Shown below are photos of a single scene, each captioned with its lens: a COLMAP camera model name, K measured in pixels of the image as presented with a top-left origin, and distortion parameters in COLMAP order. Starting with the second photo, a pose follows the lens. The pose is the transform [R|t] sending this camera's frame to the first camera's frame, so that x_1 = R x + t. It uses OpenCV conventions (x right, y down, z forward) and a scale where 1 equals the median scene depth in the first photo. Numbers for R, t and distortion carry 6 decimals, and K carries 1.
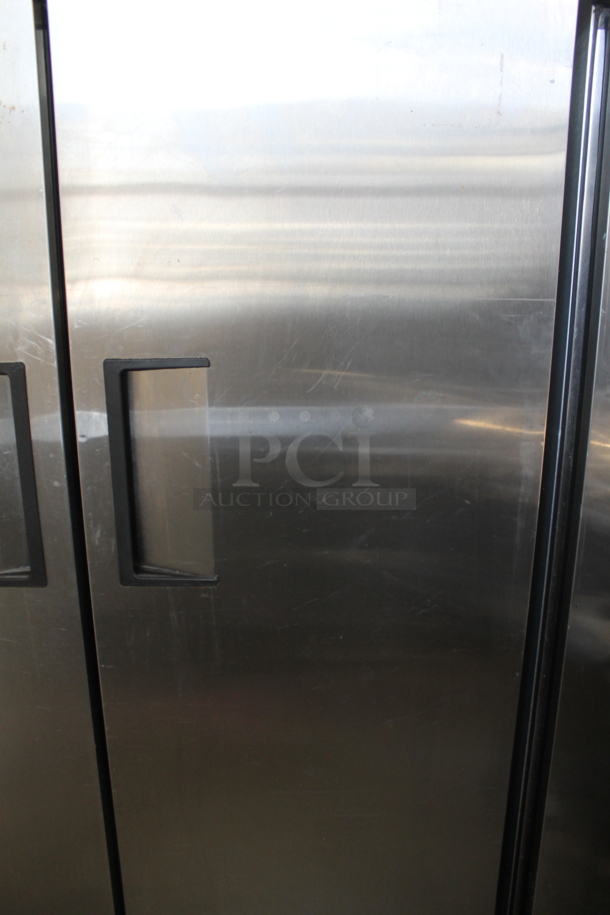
lens RADIAL K [[770.1, 0, 294.7], [0, 770.1, 456.2], [0, 0, 1]] dist [-0.157971, 0.141005]
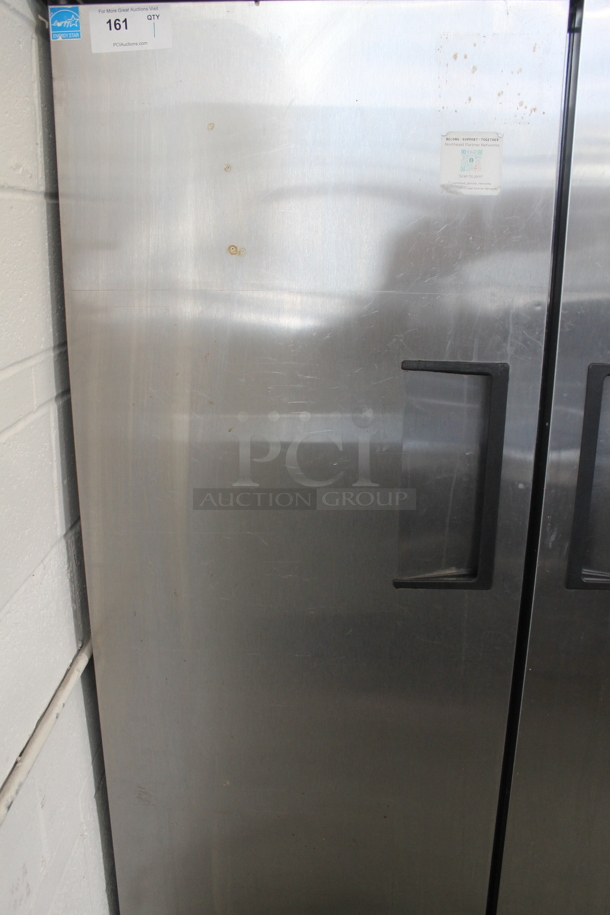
lens RADIAL K [[770.1, 0, 294.7], [0, 770.1, 456.2], [0, 0, 1]] dist [-0.157971, 0.141005]
pose [[0.997935, 0.027580, -0.058003, -0.541807], [-0.028008, 0.999586, -0.006589, 0.011813], [0.057797, 0.008200, 0.998295, -0.013356]]
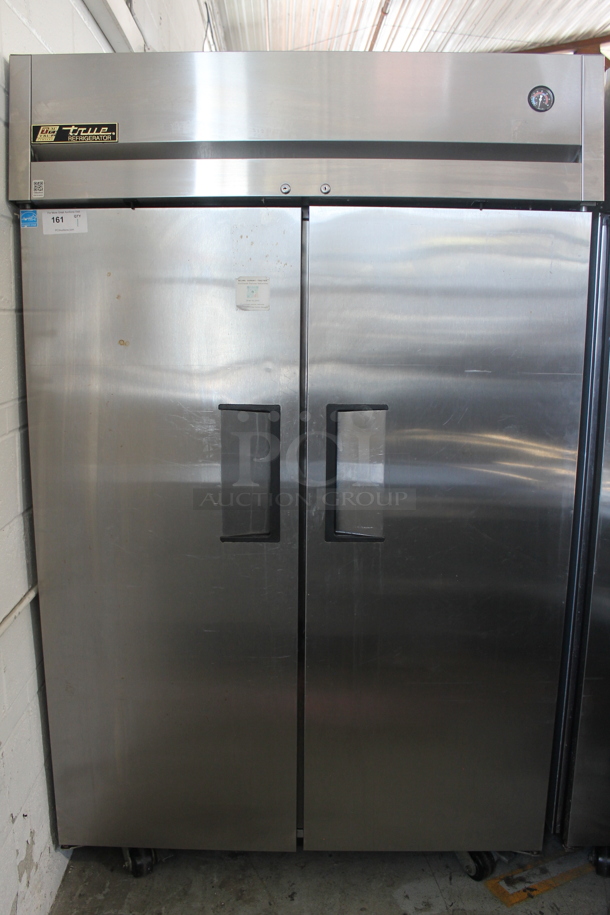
lens RADIAL K [[770.1, 0, 294.7], [0, 770.1, 456.2], [0, 0, 1]] dist [-0.157971, 0.141005]
pose [[0.999824, 0.014188, -0.012243, -0.282516], [-0.015461, 0.993695, -0.111048, 0.175426], [0.010590, 0.111218, 0.993740, -0.689474]]
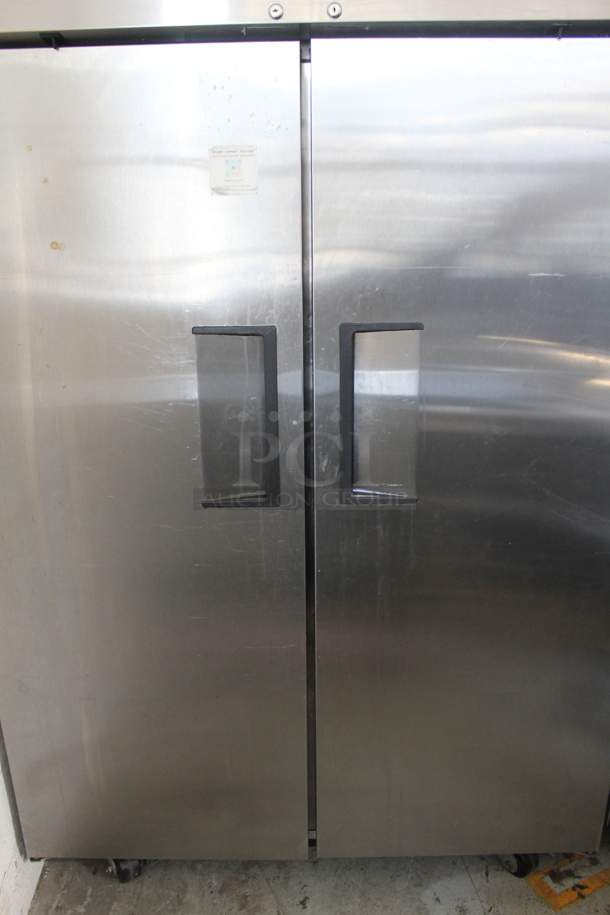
lens RADIAL K [[770.1, 0, 294.7], [0, 770.1, 456.2], [0, 0, 1]] dist [-0.157971, 0.141005]
pose [[0.999953, -0.006827, -0.006891, -0.299199], [0.007090, 0.999219, 0.038877, 0.041338], [0.006620, -0.038924, 0.999220, -0.271289]]
